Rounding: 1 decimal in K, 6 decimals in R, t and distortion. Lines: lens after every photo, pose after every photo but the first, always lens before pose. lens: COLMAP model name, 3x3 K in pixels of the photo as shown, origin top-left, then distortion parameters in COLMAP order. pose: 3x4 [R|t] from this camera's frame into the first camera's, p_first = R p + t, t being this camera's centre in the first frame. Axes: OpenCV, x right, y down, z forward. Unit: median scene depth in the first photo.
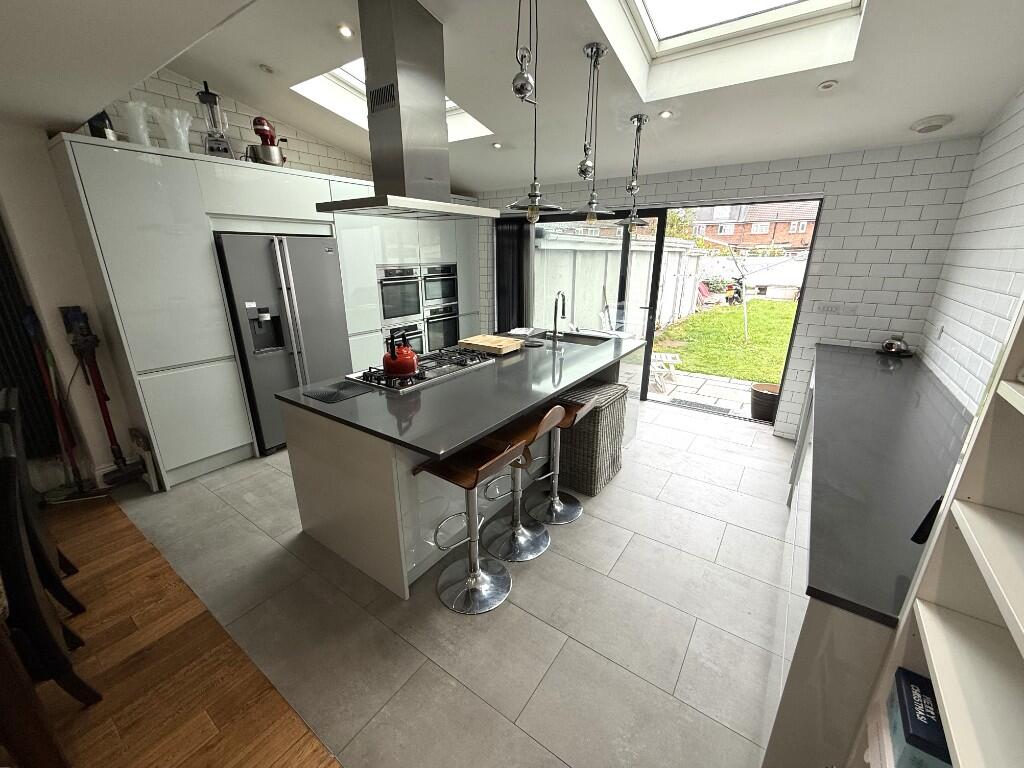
lens RADIAL K [[416.2, 0, 513.3], [0, 416.2, 385.9], [0, 0, 1]] dist [-0.001201, 0.000604]
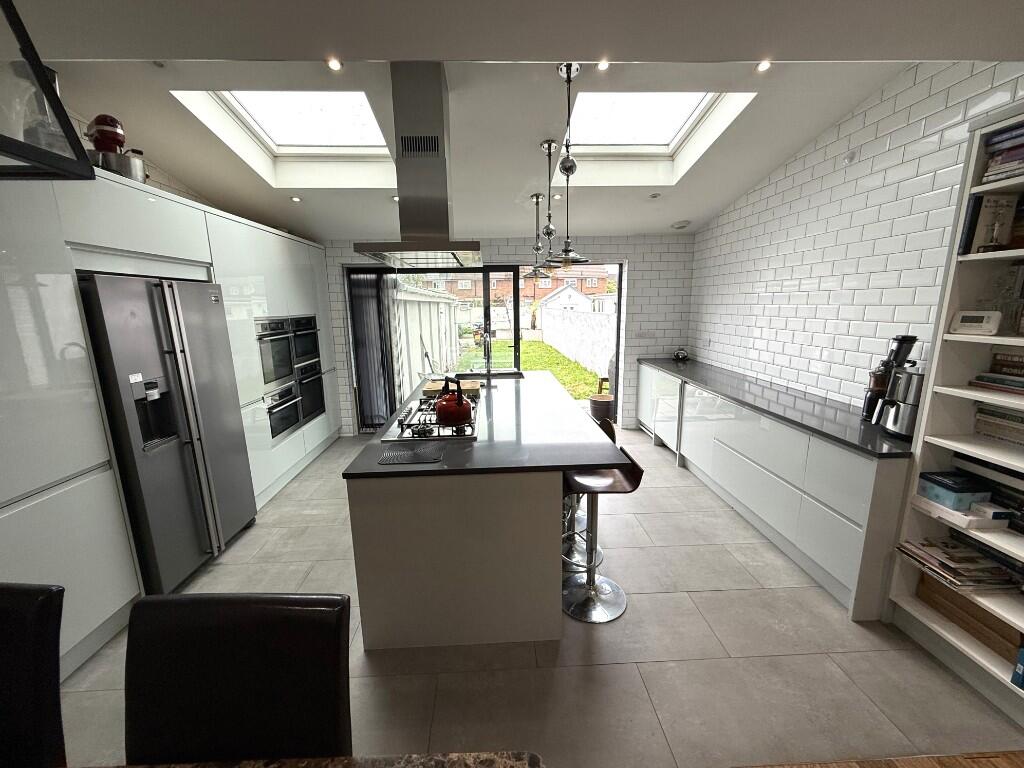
lens RADIAL K [[416.2, 0, 512.4], [0, 416.2, 385.2], [0, 0, 1]] dist [-0.001201, 0.000604]
pose [[0.787643, -0.131510, 0.601934, -0.535886], [0.204552, 0.977358, -0.054129, -0.024293], [-0.581186, 0.165761, 0.796709, 0.117559]]
